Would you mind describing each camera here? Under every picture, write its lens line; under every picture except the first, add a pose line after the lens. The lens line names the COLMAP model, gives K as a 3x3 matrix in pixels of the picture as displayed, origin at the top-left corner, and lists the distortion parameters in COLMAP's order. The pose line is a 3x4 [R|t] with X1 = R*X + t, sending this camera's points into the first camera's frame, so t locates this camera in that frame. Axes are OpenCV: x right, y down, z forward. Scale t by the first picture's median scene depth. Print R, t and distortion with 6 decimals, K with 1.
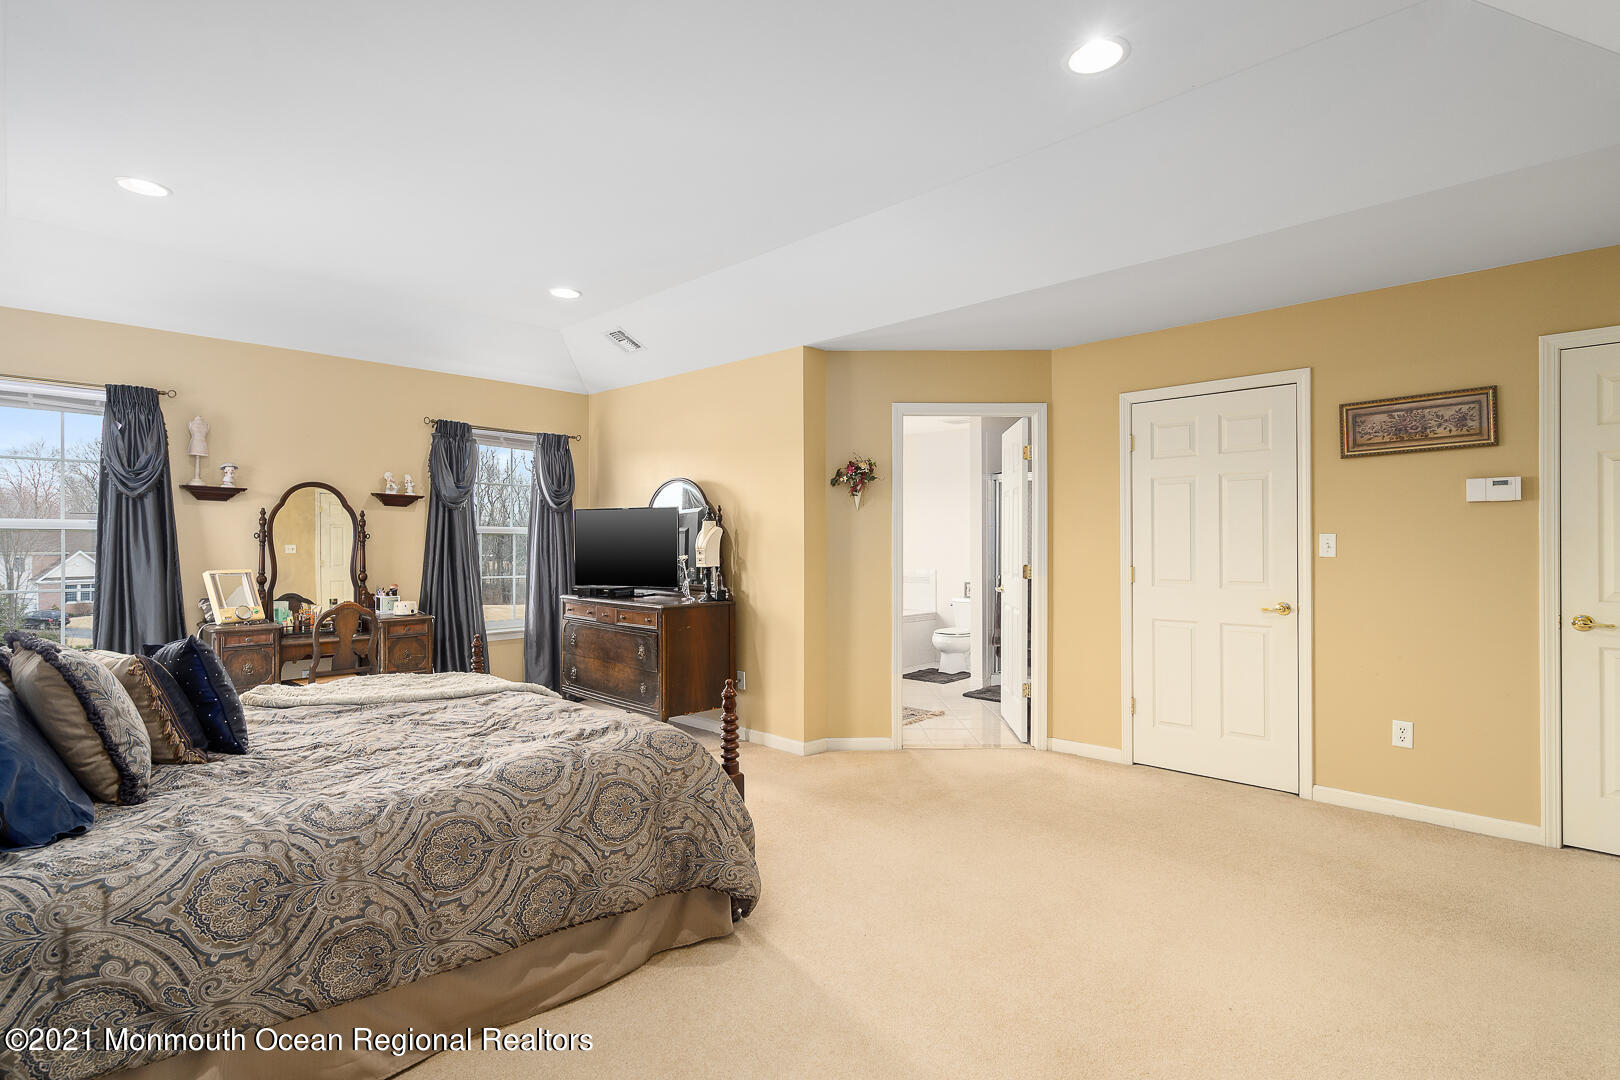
lens RADIAL K [[804.3, 0, 804.6], [0, 804.3, 543.2], [0, 0, 1]] dist [0.000487, 0.001287]
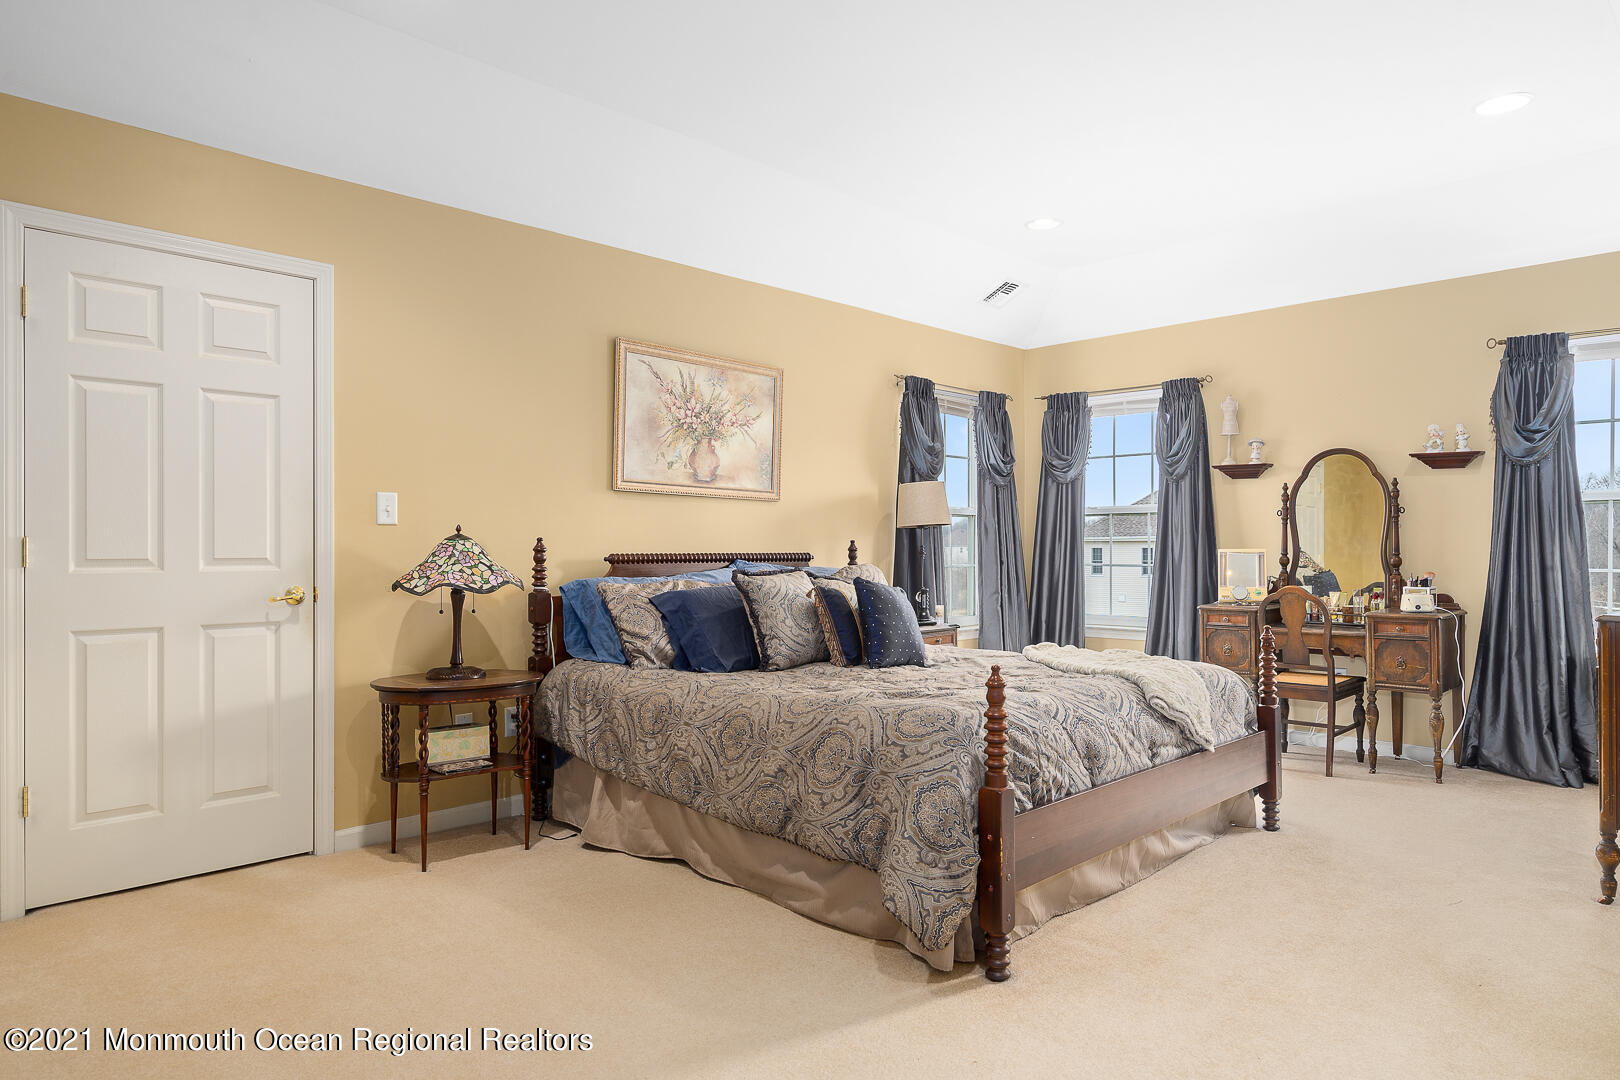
lens RADIAL K [[1010.5, 0, 806.4], [0, 1010.5, 539.6], [0, 0, 1]] dist [0.034356, 0.000440]
pose [[-0.018901, -0.007704, -0.999792, 0.506526], [-0.000243, 0.999970, -0.007701, 0.030686], [0.999821, 0.000098, -0.018902, 0.474473]]
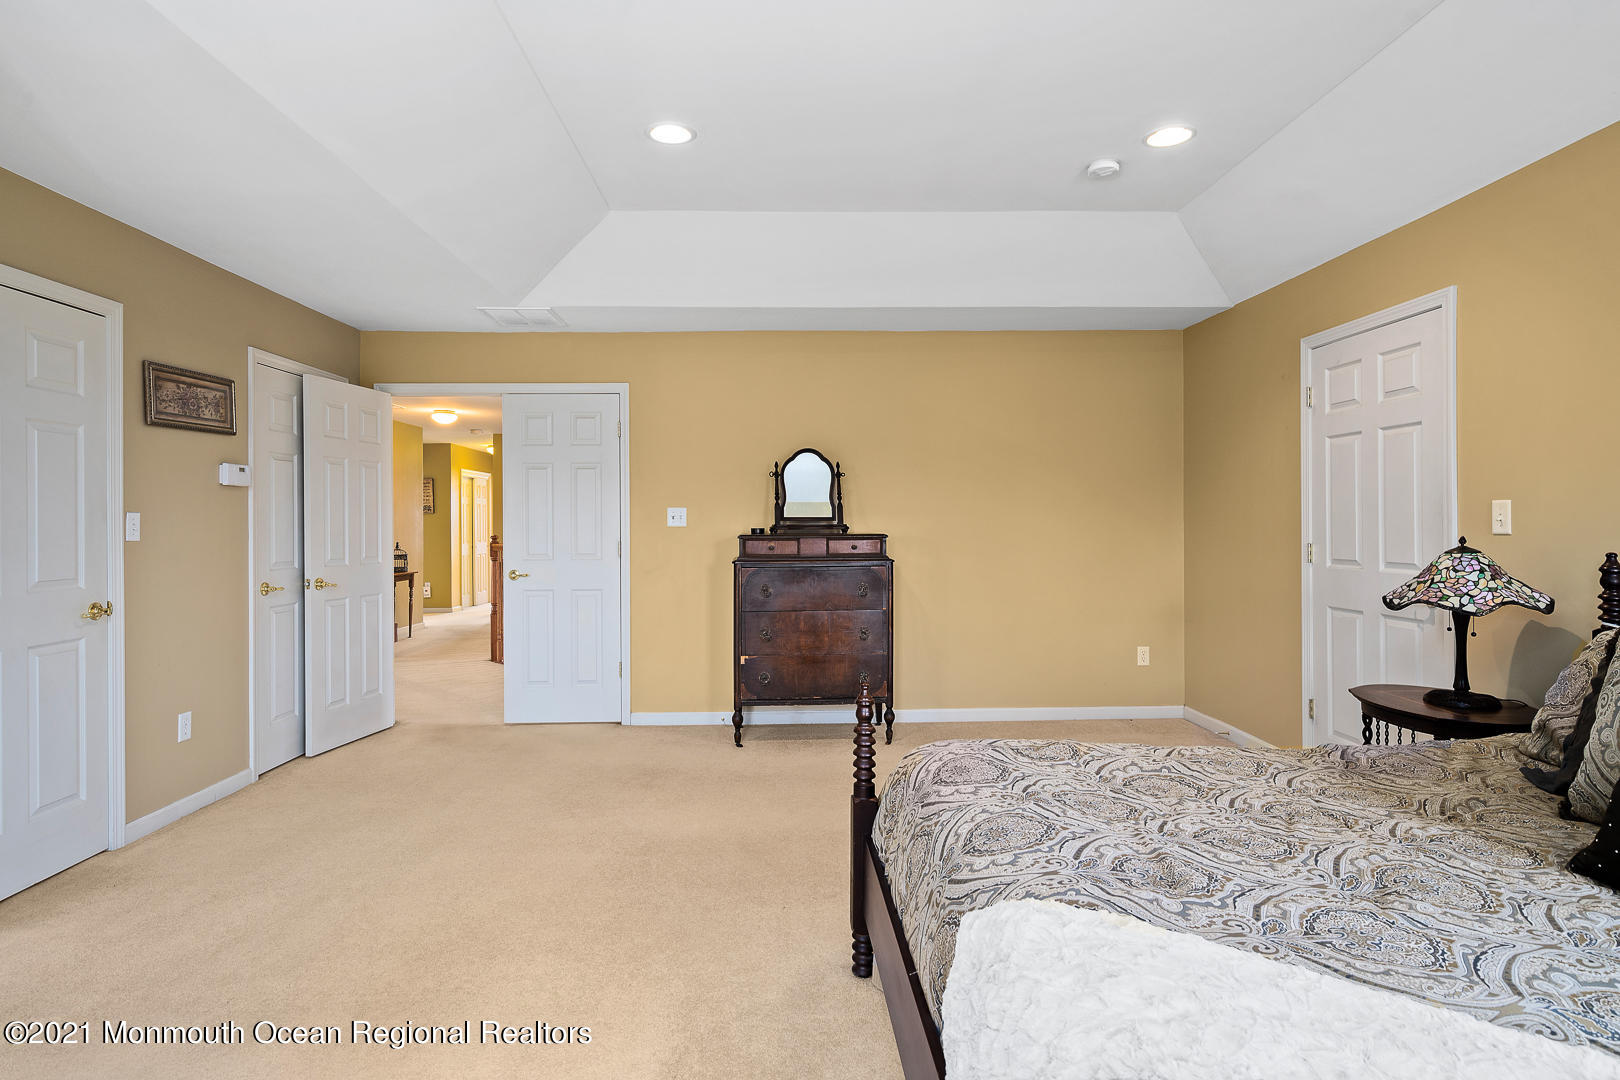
lens RADIAL K [[879.0, 0, 805.9], [0, 879.0, 530.9], [0, 0, 1]] dist [-0.003897, -0.000329]
pose [[-0.717392, -0.001068, 0.696669, -0.384923], [0.003875, 0.999977, 0.005523, 0.003874], [-0.696659, 0.006661, -0.717372, 0.956504]]
